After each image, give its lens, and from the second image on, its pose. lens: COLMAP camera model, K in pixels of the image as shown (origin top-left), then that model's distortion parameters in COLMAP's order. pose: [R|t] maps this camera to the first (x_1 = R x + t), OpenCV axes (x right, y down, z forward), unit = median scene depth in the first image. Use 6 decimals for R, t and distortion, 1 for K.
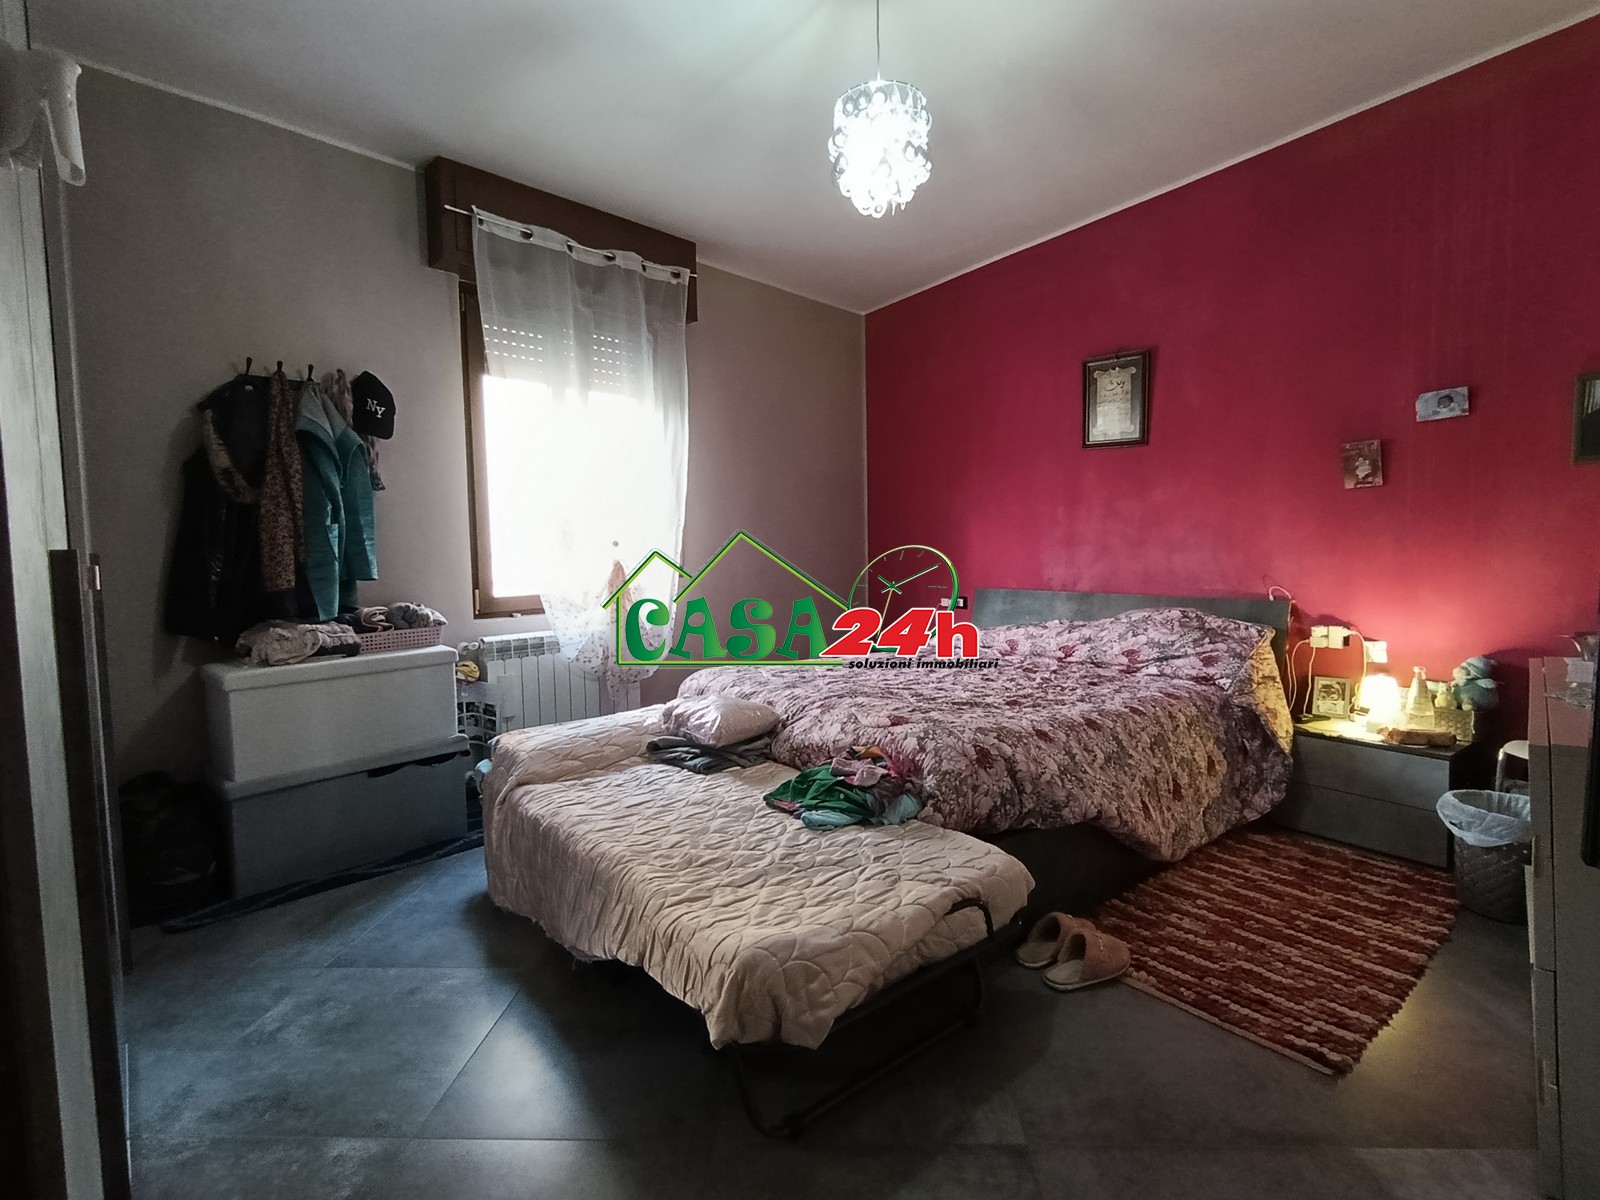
lens RADIAL K [[752.8, 0, 796.3], [0, 752.8, 591.9], [0, 0, 1]] dist [0.000302, -0.000074]
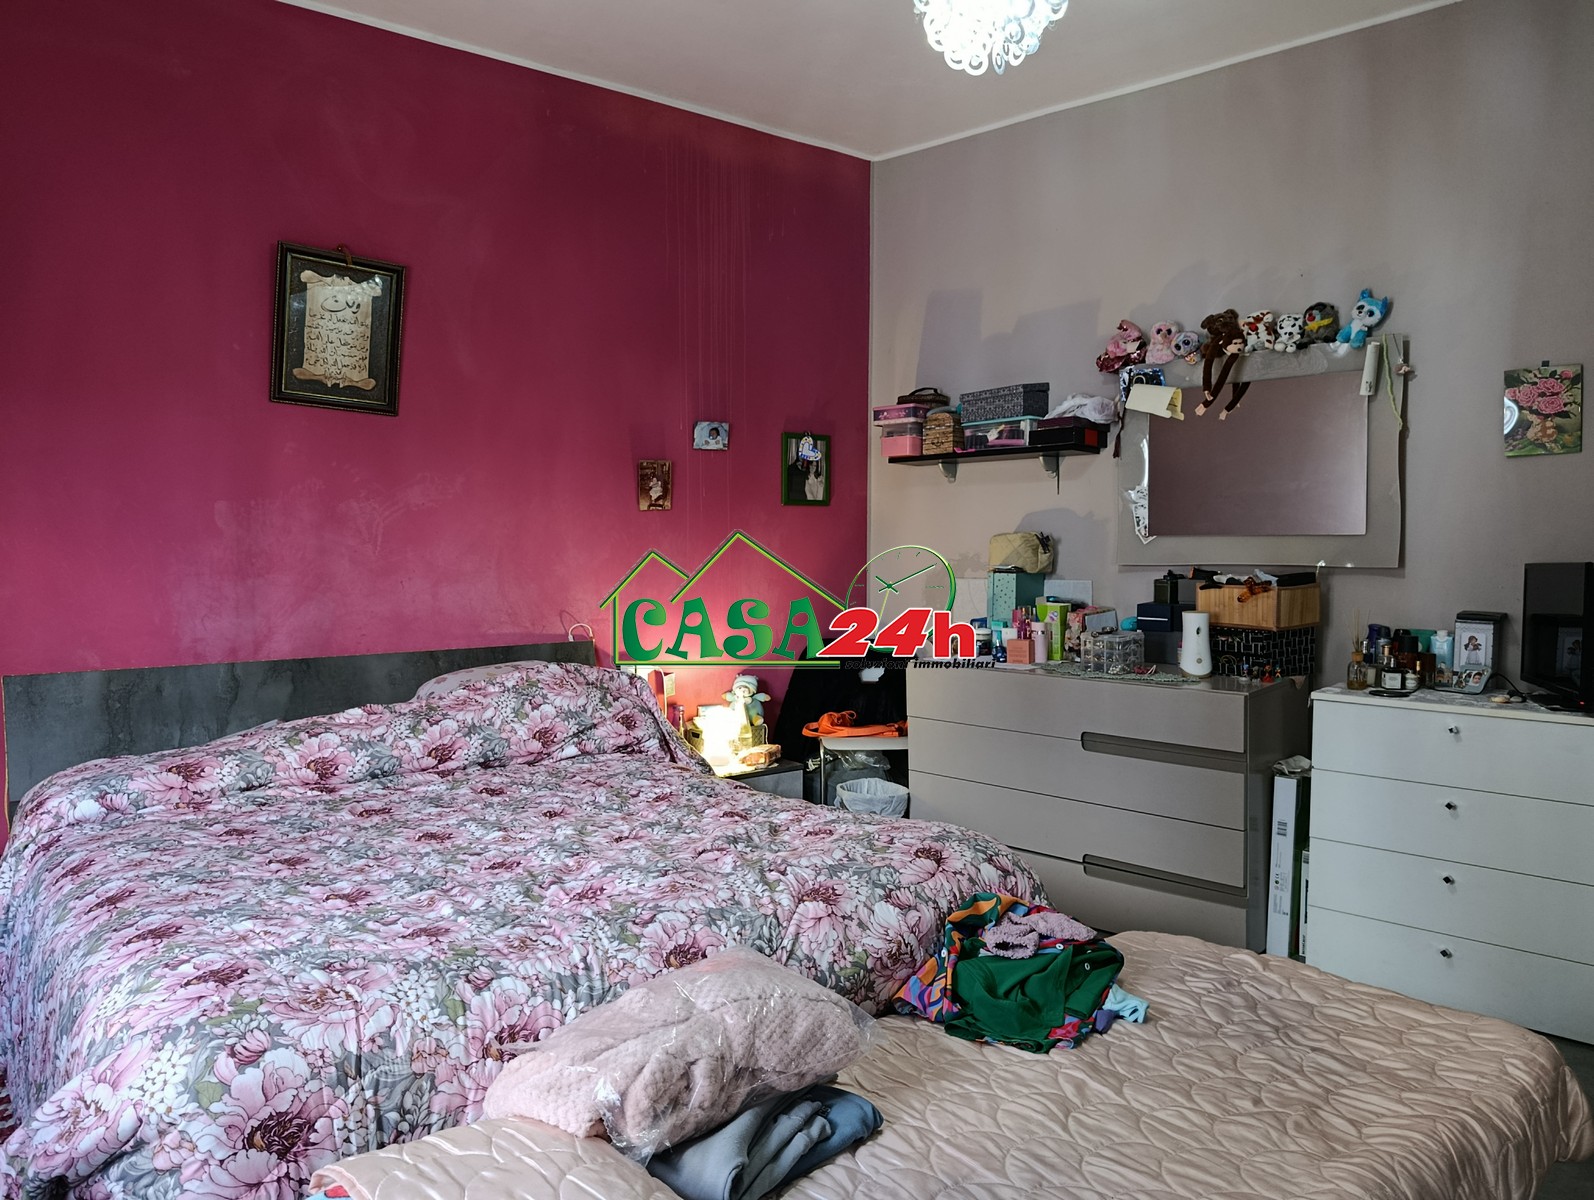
lens RADIAL K [[1096.9, 0, 799.5], [0, 1096.9, 598.8], [0, 0, 1]] dist [0.018585, -0.020660]
pose [[-0.048626, -0.030905, 0.998339, -0.540019], [0.060806, 0.997576, 0.033843, -0.058000], [-0.996964, 0.062351, -0.046629, 0.796952]]
